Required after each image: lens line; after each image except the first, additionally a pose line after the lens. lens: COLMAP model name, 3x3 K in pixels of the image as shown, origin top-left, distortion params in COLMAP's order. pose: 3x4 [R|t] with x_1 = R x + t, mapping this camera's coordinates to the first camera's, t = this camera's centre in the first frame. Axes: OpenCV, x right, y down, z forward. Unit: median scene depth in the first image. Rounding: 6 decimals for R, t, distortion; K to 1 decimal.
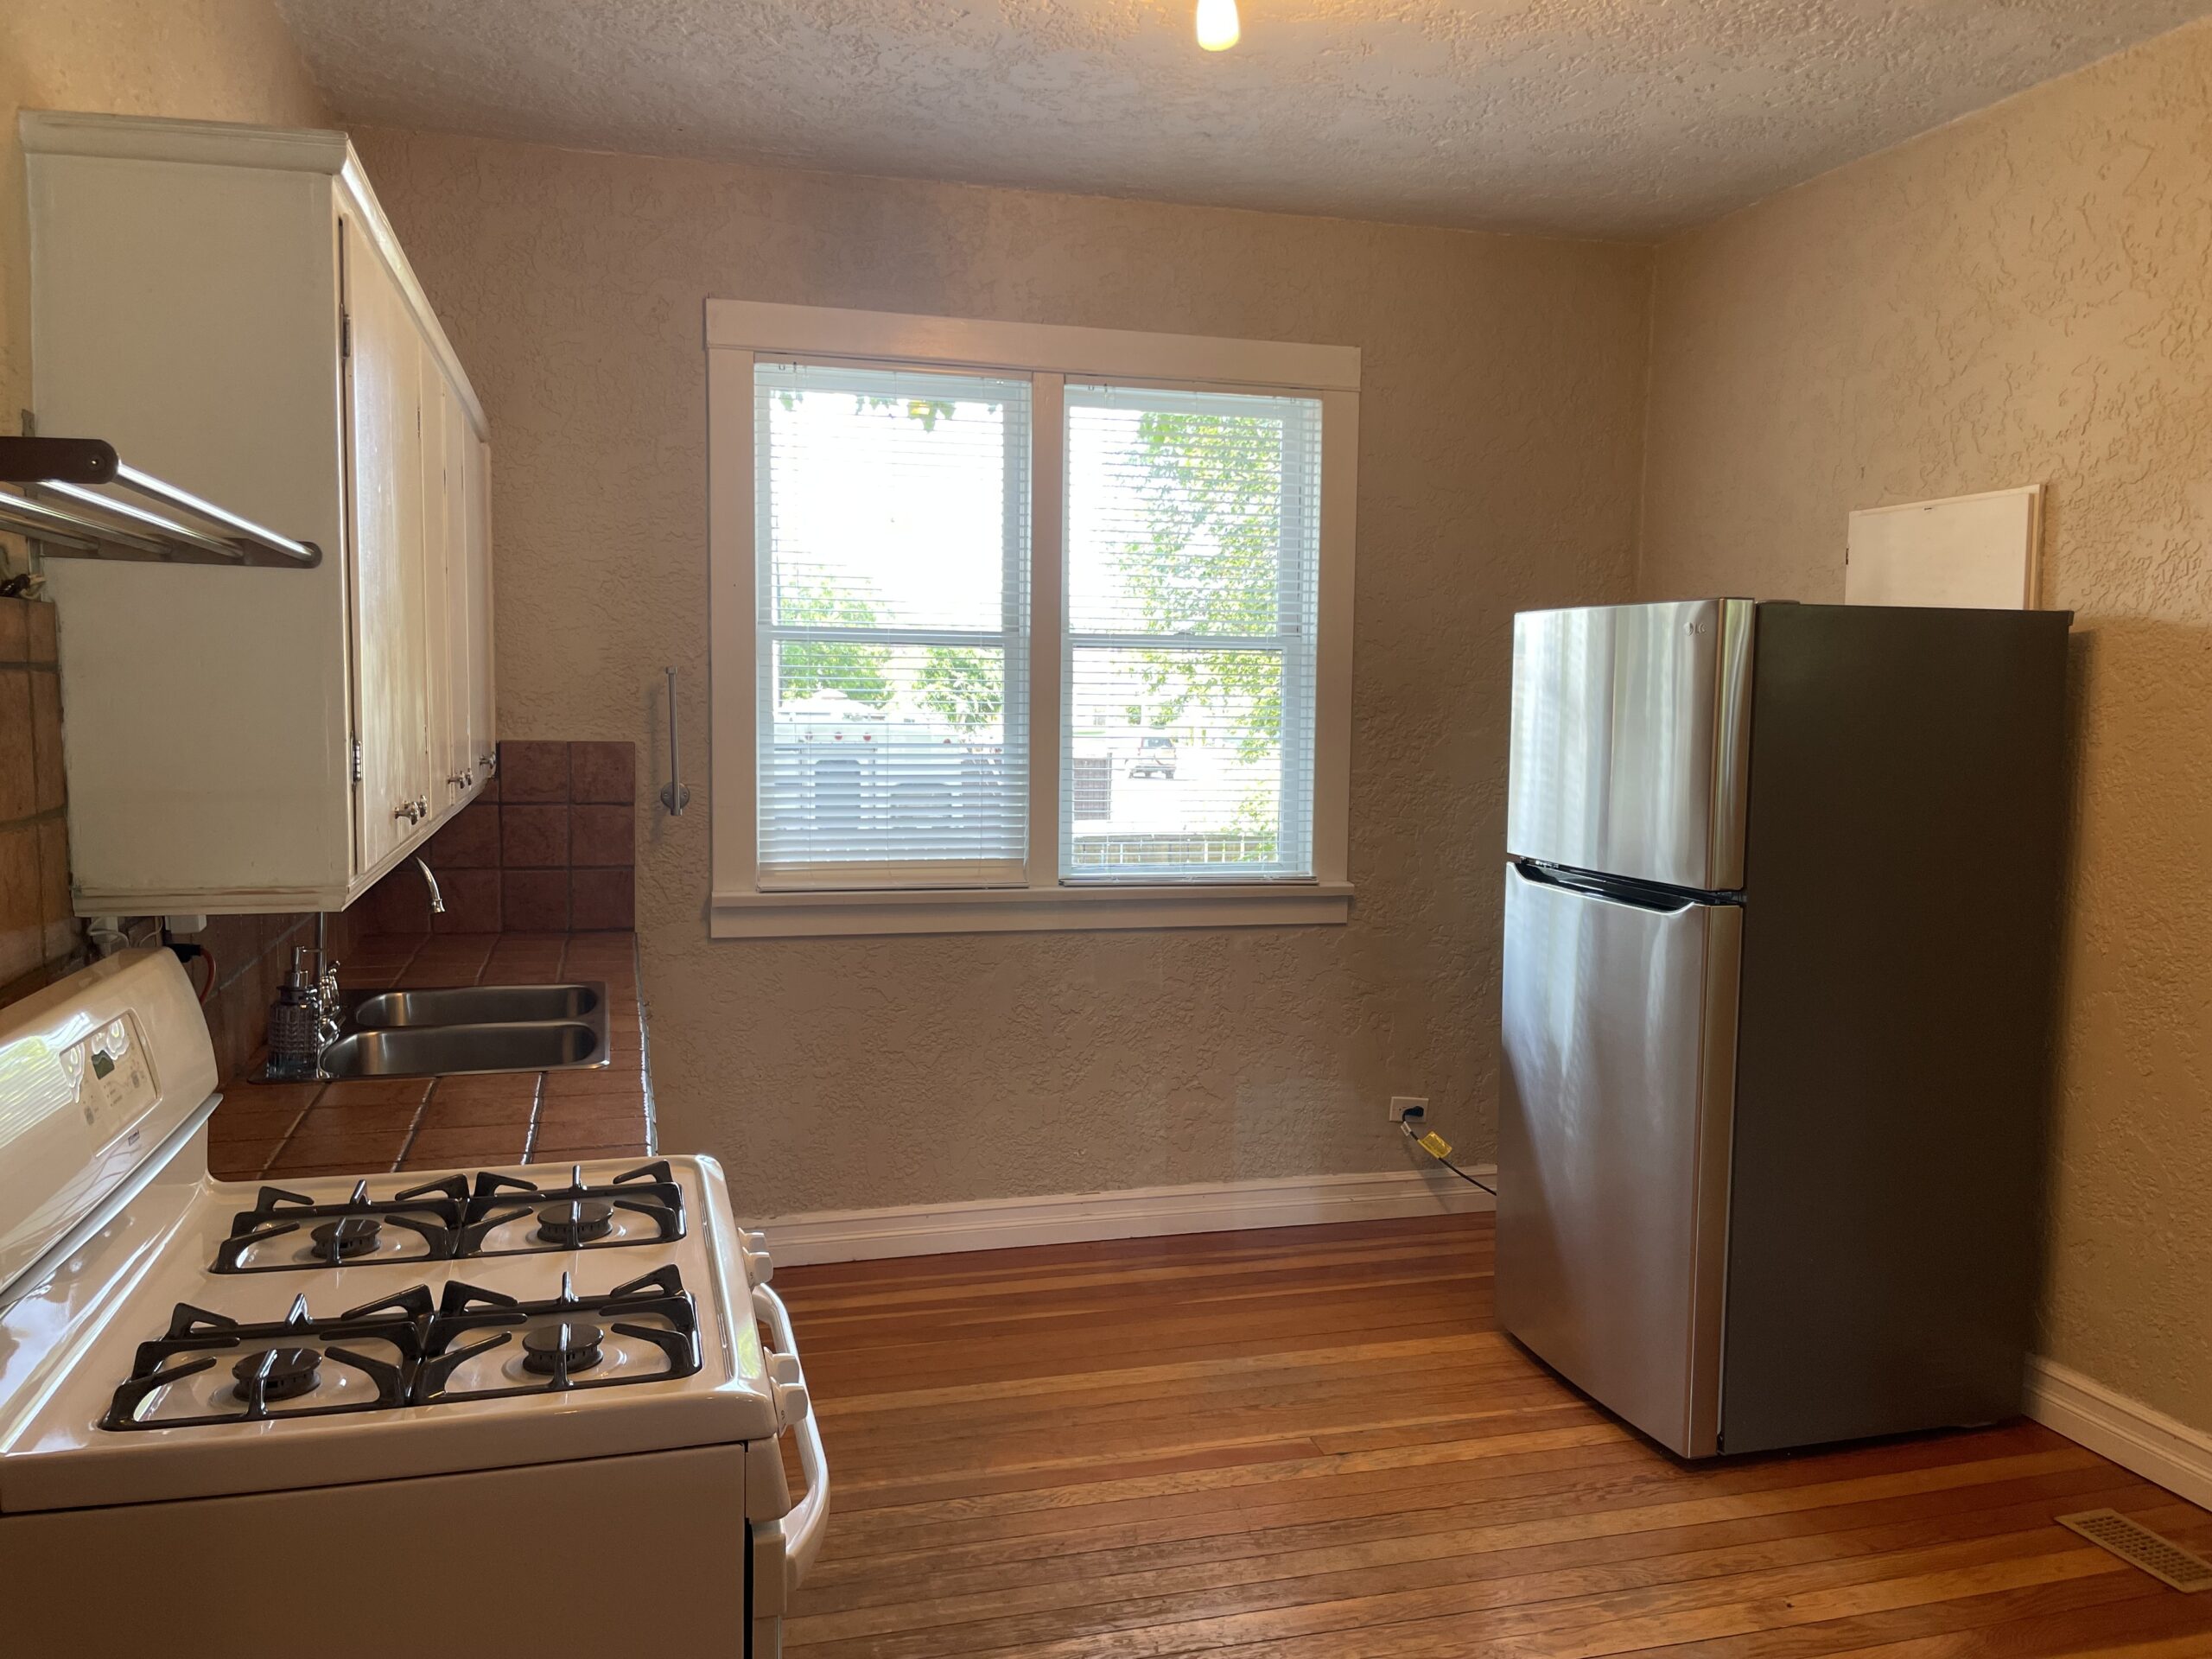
lens RADIAL K [[1722.5, 0, 1106.0], [0, 1722.5, 829.5], [0, 0, 1]] dist [0.094864, -0.123161]
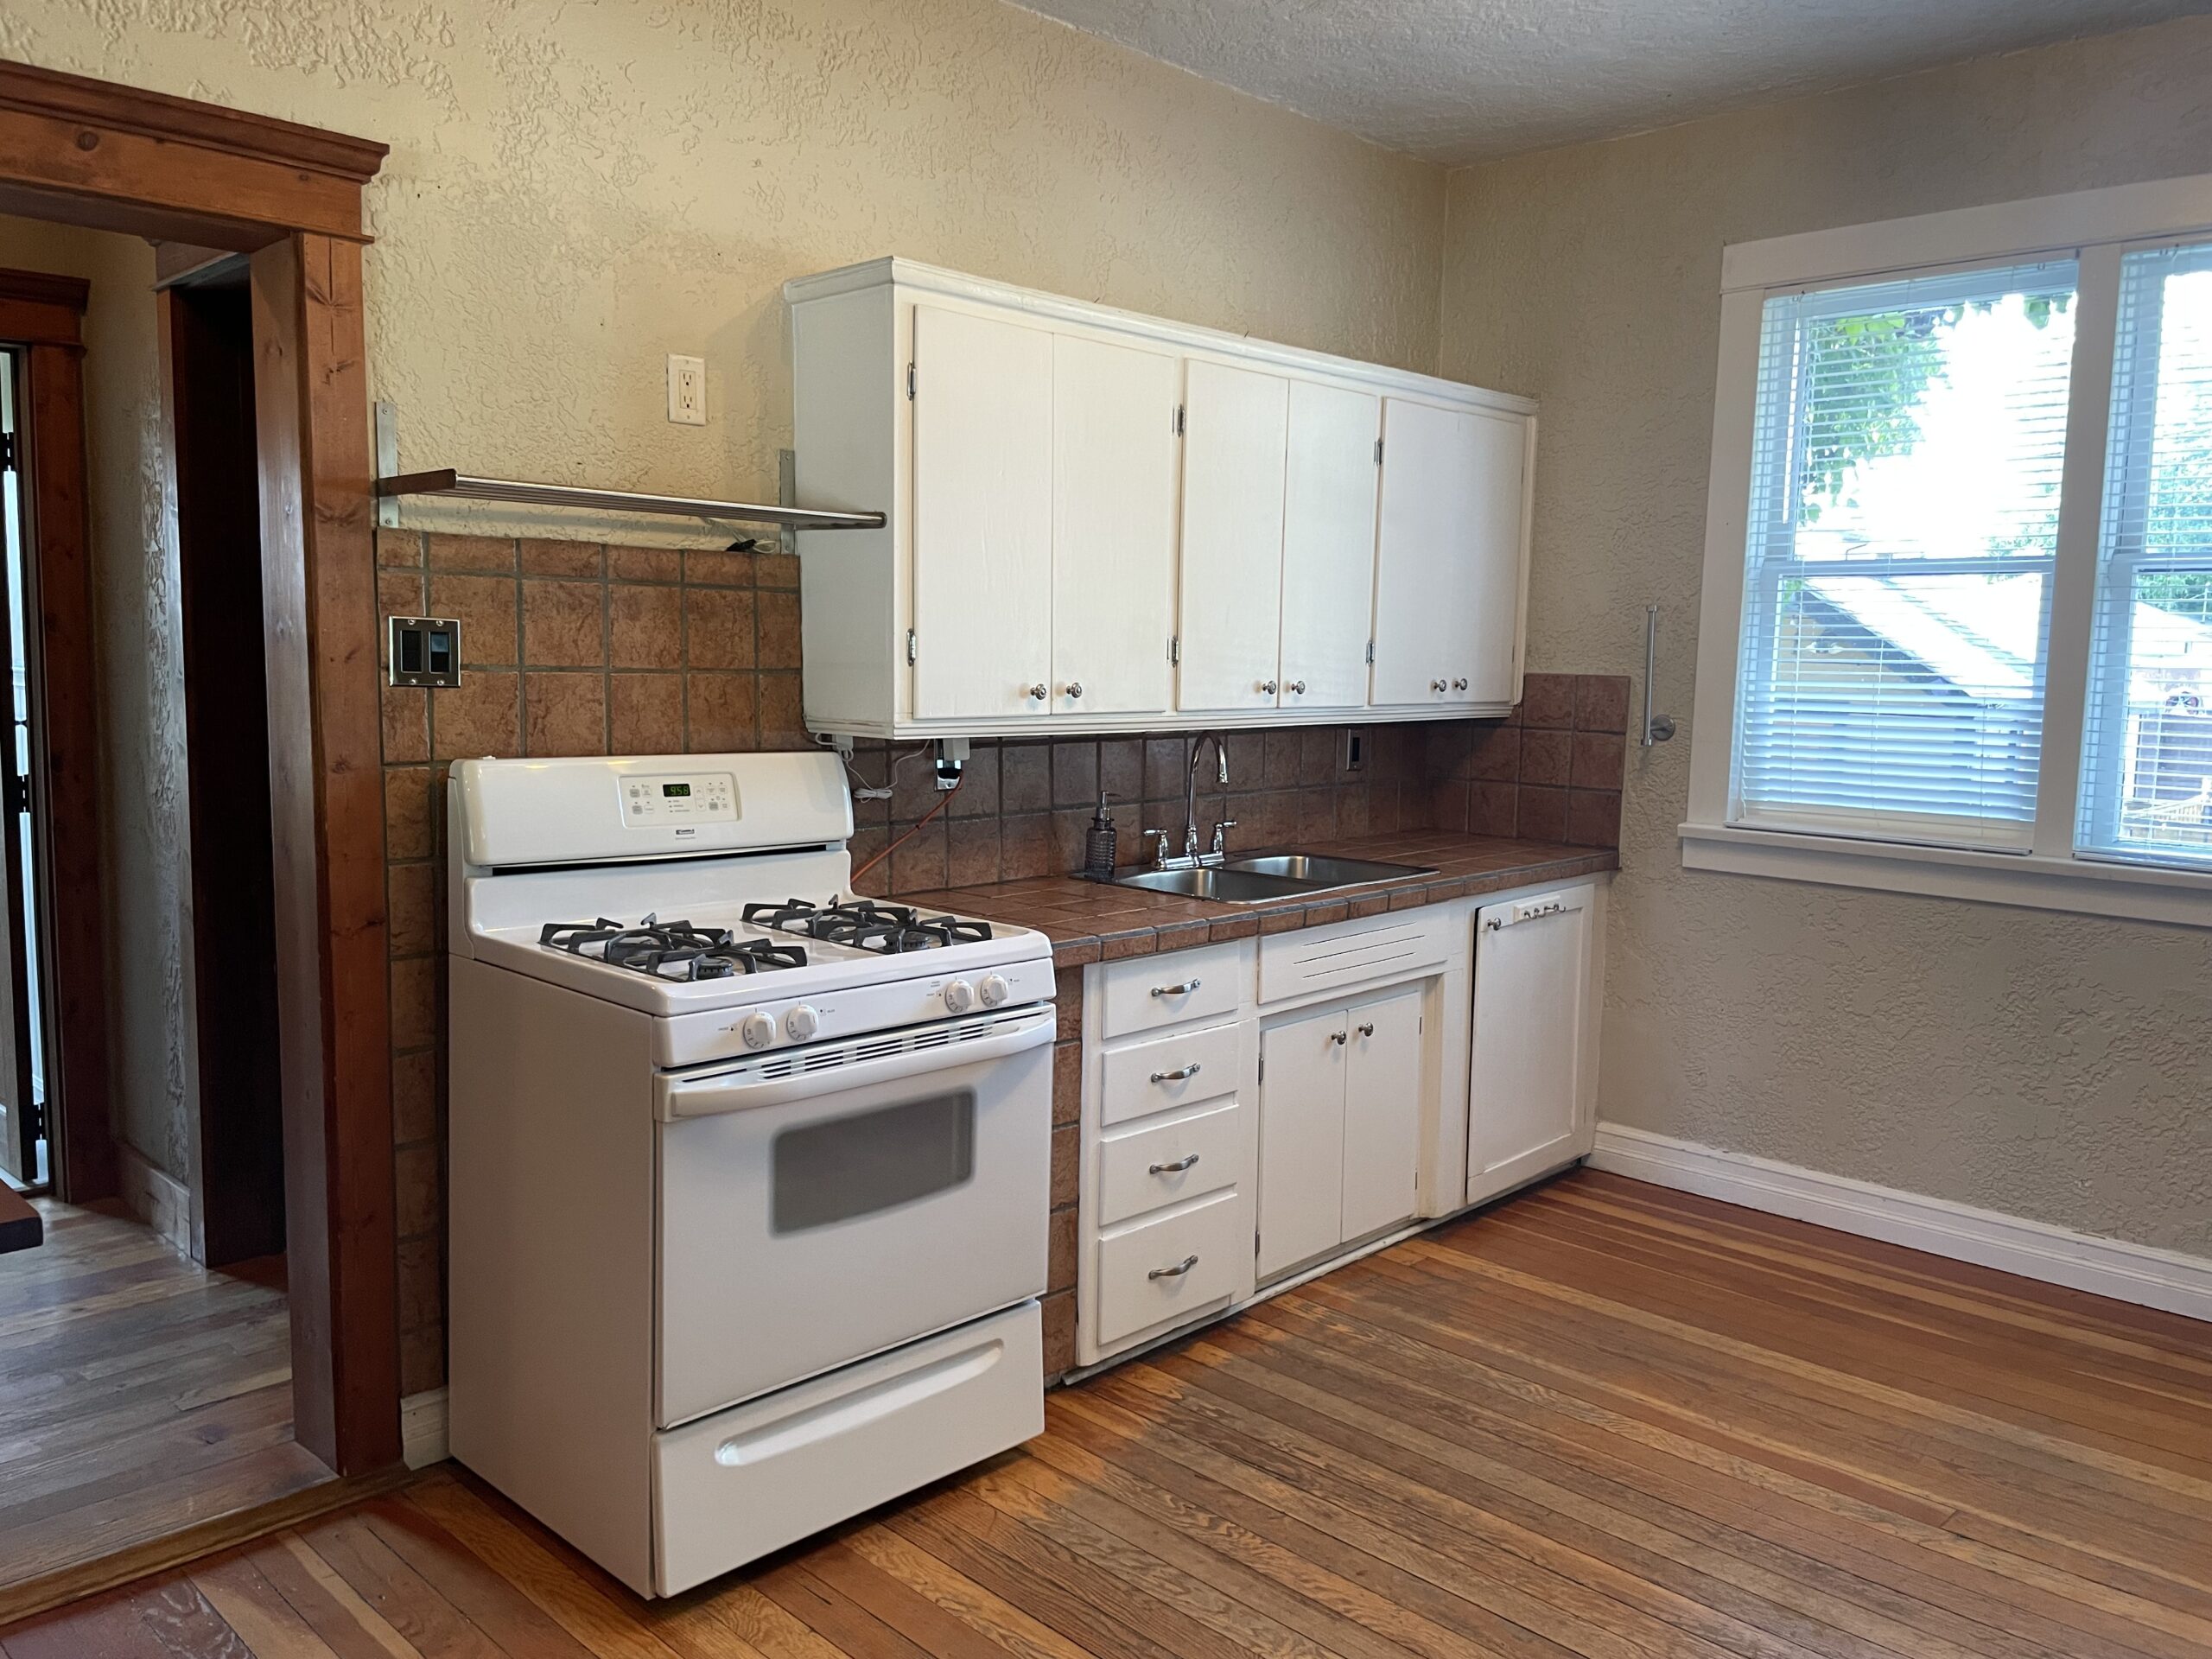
lens RADIAL K [[1722.5, 0, 1106.0], [0, 1722.5, 829.5], [0, 0, 1]] dist [0.094864, -0.123161]
pose [[0.494958, 0.091066, -0.864132, 0.511614], [-0.084467, 0.994826, 0.056459, 0.010992], [0.864802, 0.045046, 0.500089, 0.180940]]
